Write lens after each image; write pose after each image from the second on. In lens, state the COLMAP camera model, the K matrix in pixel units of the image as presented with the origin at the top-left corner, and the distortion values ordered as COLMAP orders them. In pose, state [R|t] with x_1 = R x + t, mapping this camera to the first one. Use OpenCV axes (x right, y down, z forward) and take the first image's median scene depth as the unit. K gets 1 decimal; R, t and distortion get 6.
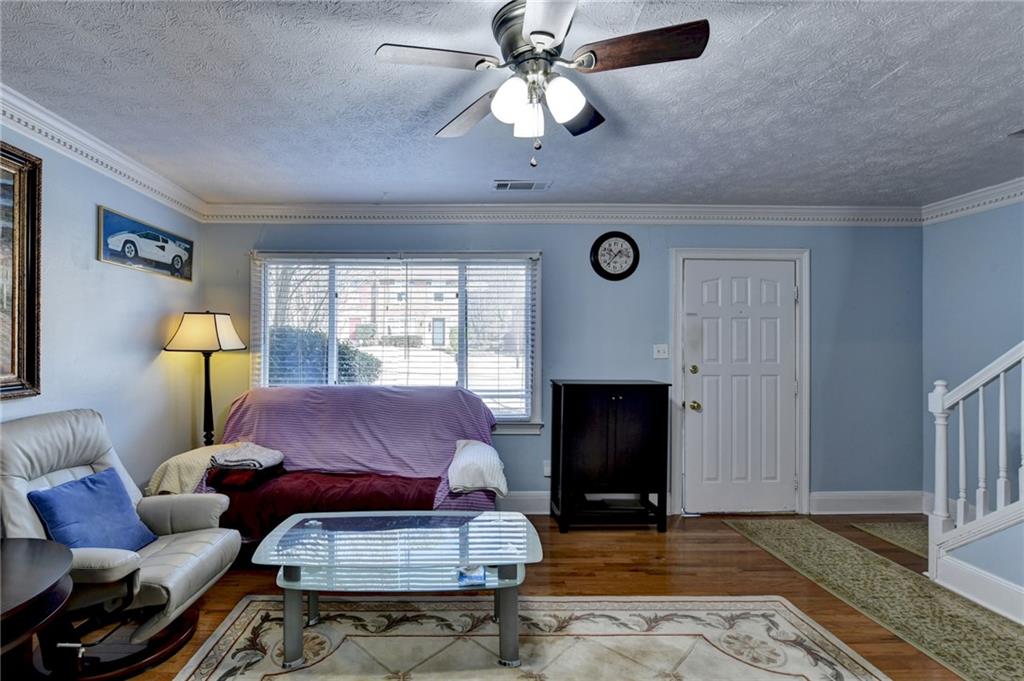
lens RADIAL K [[465.6, 0, 452.9], [0, 465.6, 343.7], [0, 0, 1]] dist [-0.014408, -0.000211]
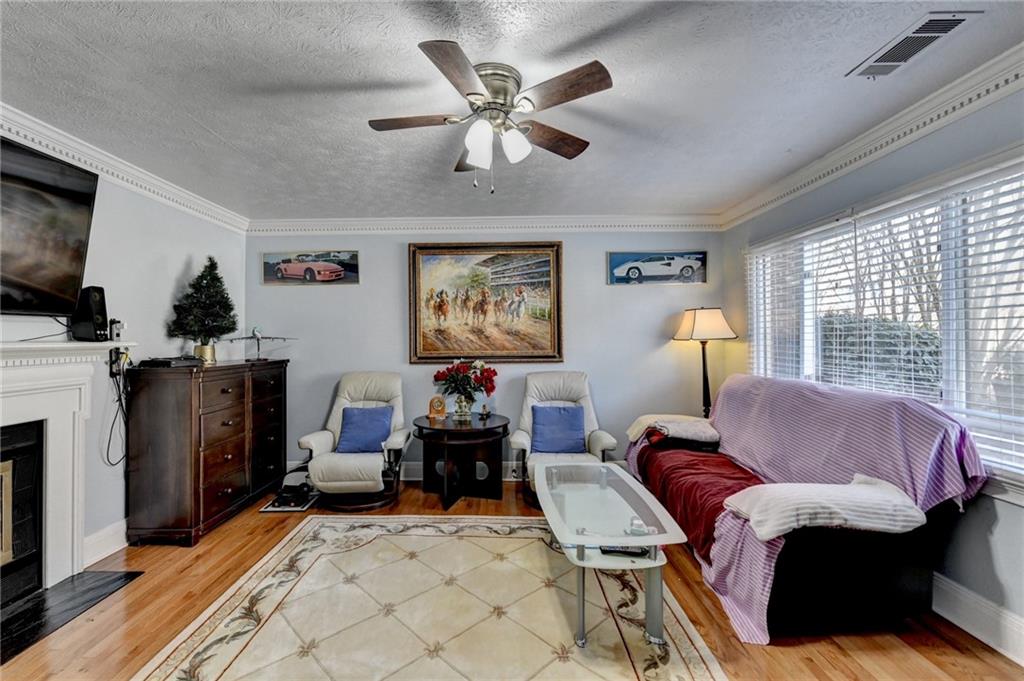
lens RADIAL K [[447.1, 0, 495.3], [0, 447.1, 332.7], [0, 0, 1]] dist [-0.002202, -0.006681]
pose [[-0.015705, -0.017552, -0.999723, 0.672056], [0.009462, 0.999799, -0.017702, 0.012382], [0.999832, -0.009737, -0.015535, 0.493343]]
